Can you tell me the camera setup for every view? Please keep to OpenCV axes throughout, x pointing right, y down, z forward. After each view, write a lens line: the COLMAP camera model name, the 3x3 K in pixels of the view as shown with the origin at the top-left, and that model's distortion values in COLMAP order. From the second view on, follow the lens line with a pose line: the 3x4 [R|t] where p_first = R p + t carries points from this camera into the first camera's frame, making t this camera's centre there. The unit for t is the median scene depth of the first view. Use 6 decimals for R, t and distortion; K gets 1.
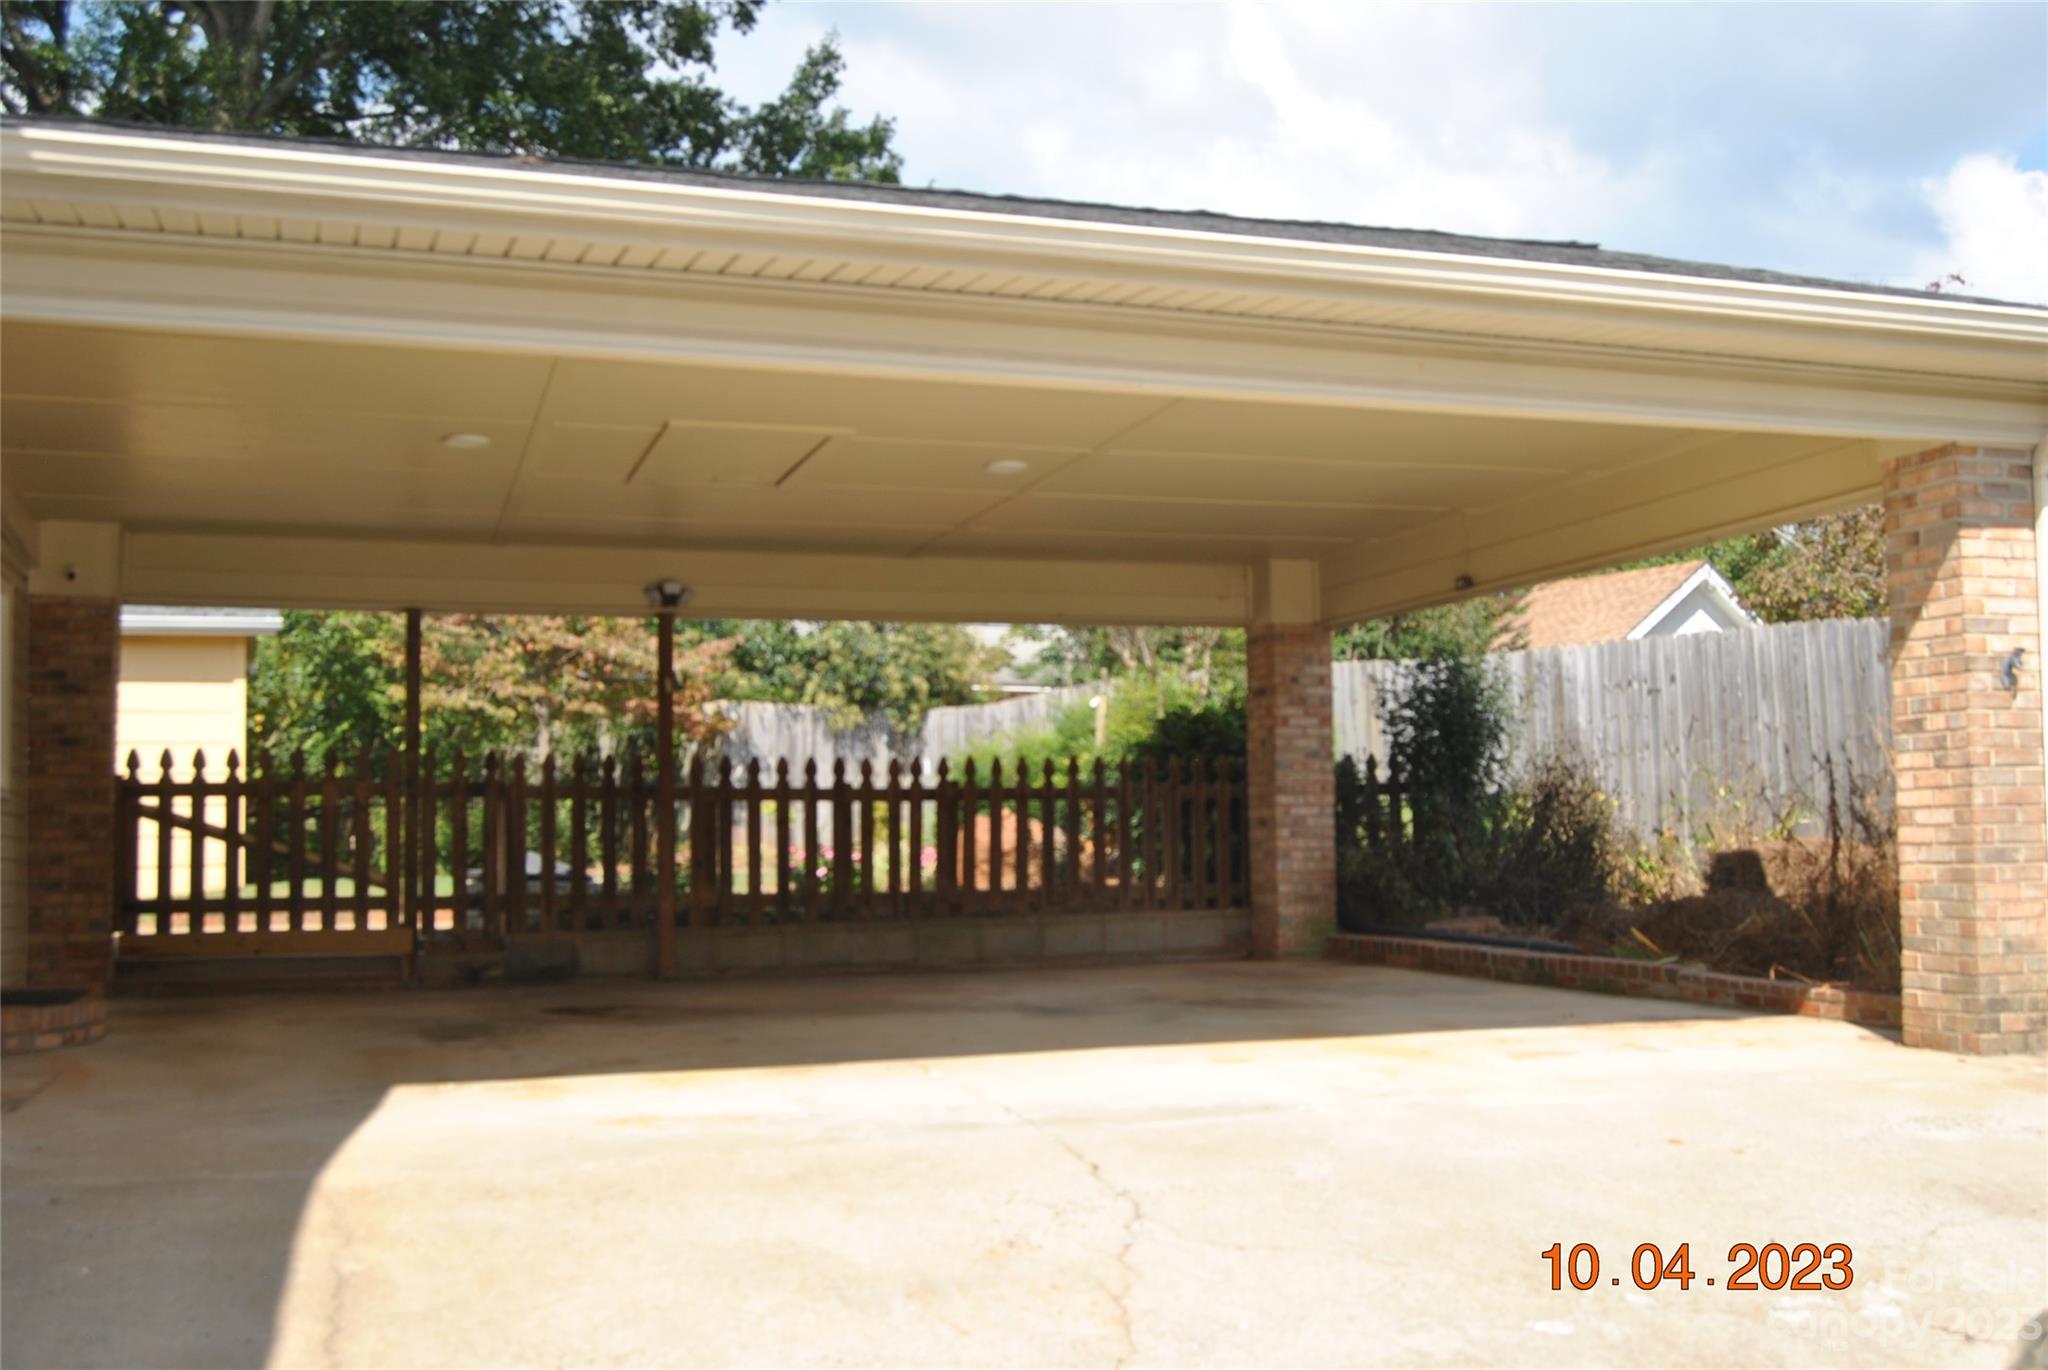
lens RADIAL K [[2060.1, 0, 1026.7], [0, 2060.1, 688.4], [0, 0, 1]] dist [-0.052678, 0.000000]
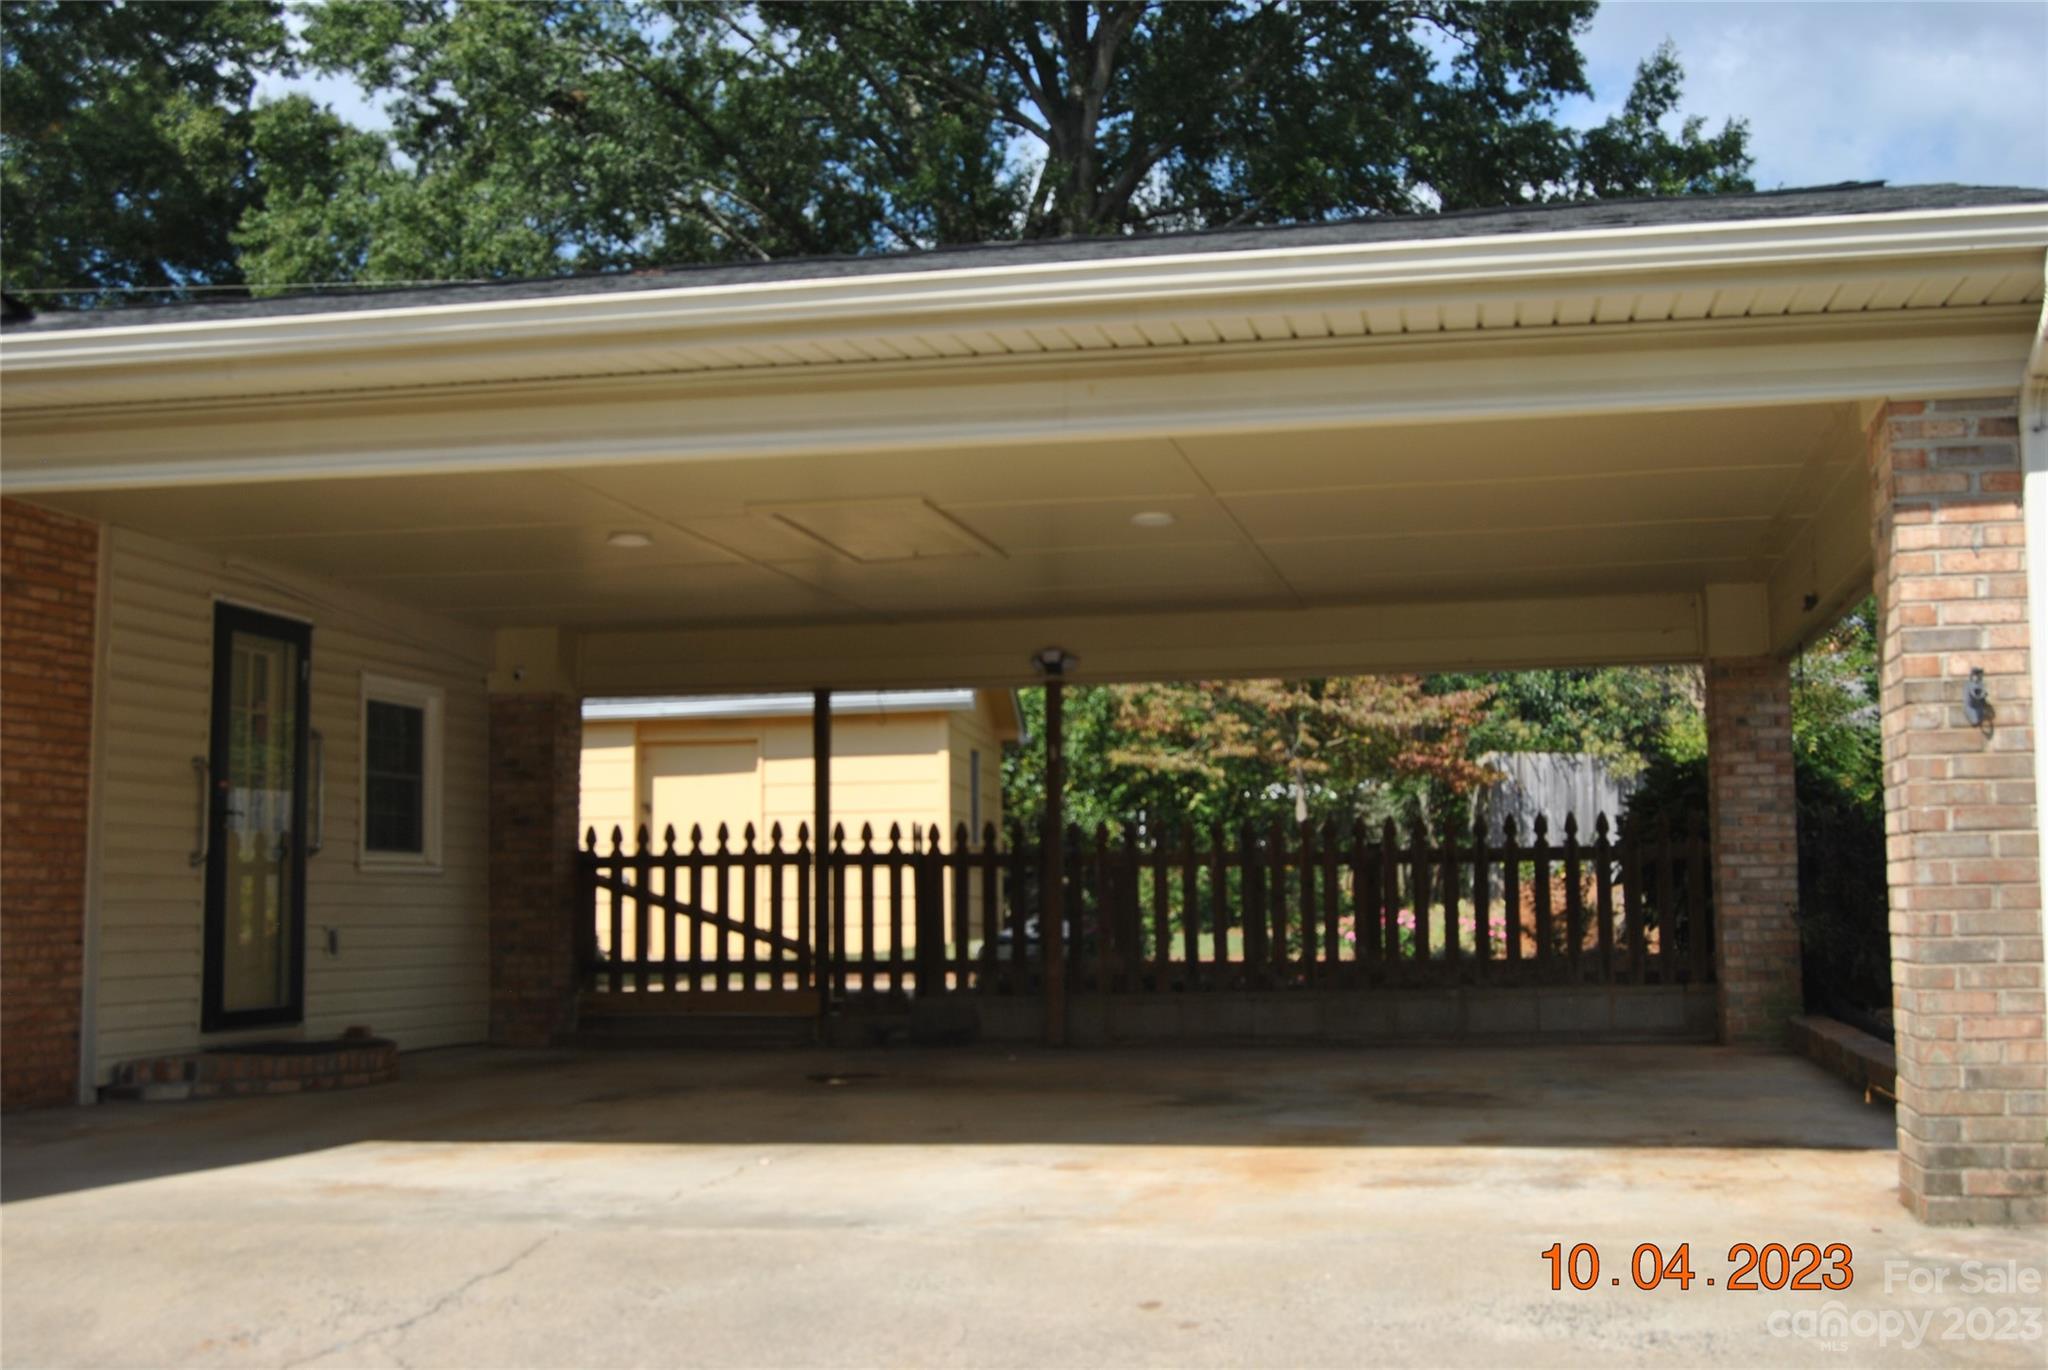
lens RADIAL K [[2060.1, 0, 1027.3], [0, 2060.1, 690.1], [0, 0, 1]] dist [-0.052678, 0.000000]
pose [[0.880575, -0.046518, -0.471618, 0.304976], [0.035778, 0.998856, -0.031720, -0.000707], [0.472554, 0.011058, 0.881232, 0.110557]]
